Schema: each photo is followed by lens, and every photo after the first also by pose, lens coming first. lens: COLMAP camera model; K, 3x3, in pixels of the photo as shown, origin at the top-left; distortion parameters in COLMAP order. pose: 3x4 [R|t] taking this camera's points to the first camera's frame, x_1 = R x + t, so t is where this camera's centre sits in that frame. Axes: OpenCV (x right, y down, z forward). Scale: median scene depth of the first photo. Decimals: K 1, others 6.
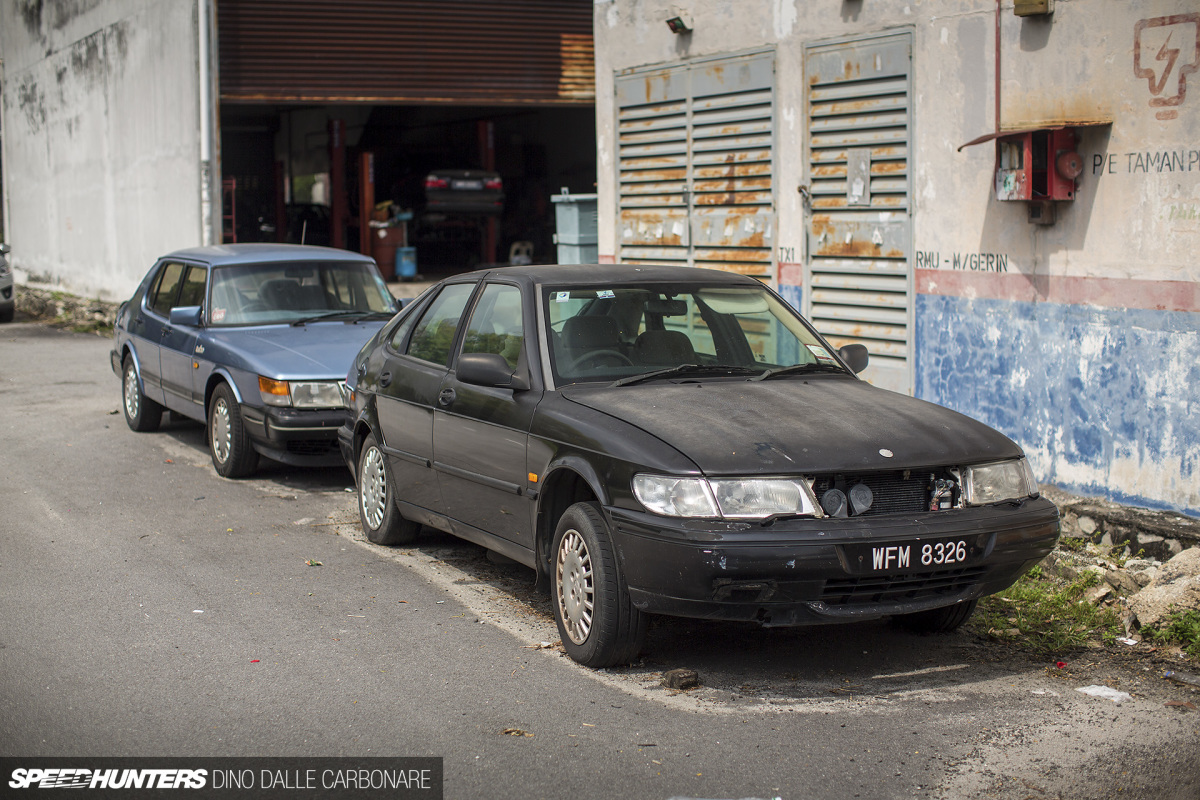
lens RADIAL K [[1738.9, 0, 600.0], [0, 1738.9, 401.1], [0, 0, 1]] dist [-0.047841, 0.000000]
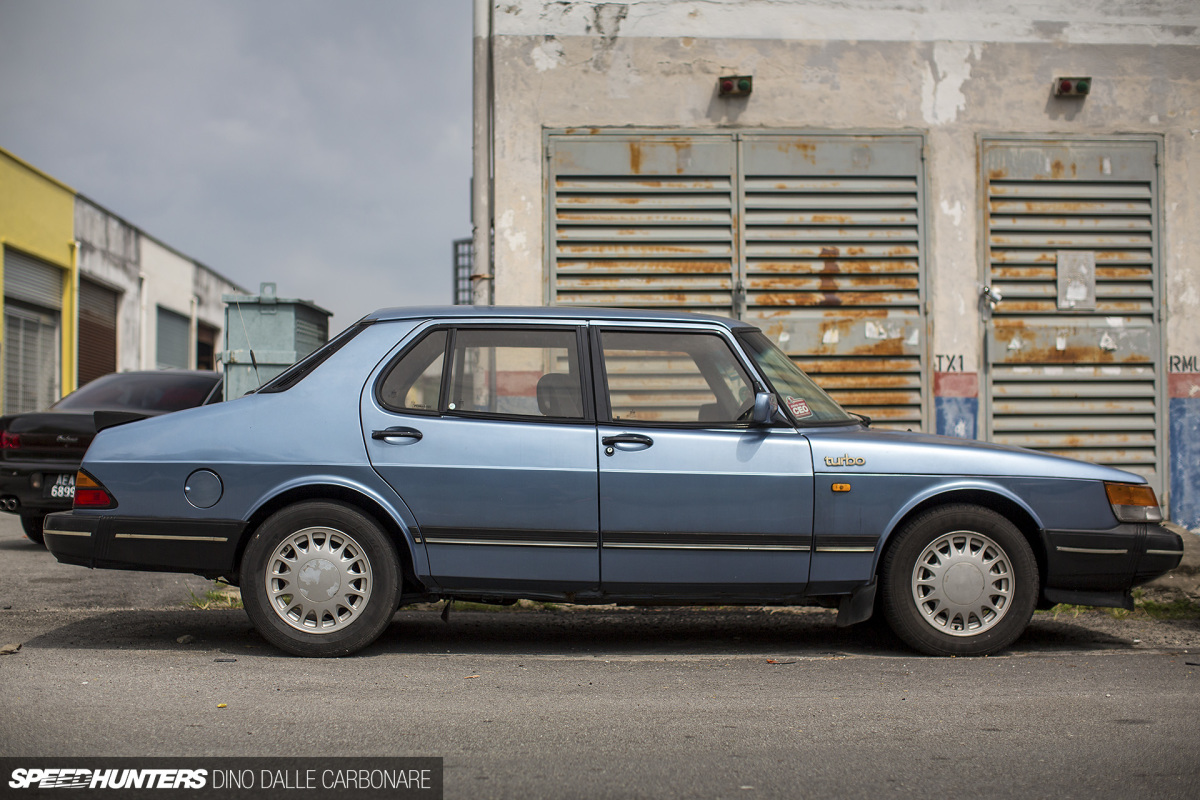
lens RADIAL K [[1738.9, 0, 597.9], [0, 1738.9, 331.1], [0, 0, 1]] dist [-0.047841, 0.000000]
pose [[0.412572, 0.029404, 0.910450, -0.796759], [0.093716, 0.992805, -0.074531, -0.052117], [-0.906091, 0.116074, 0.406848, 0.815286]]
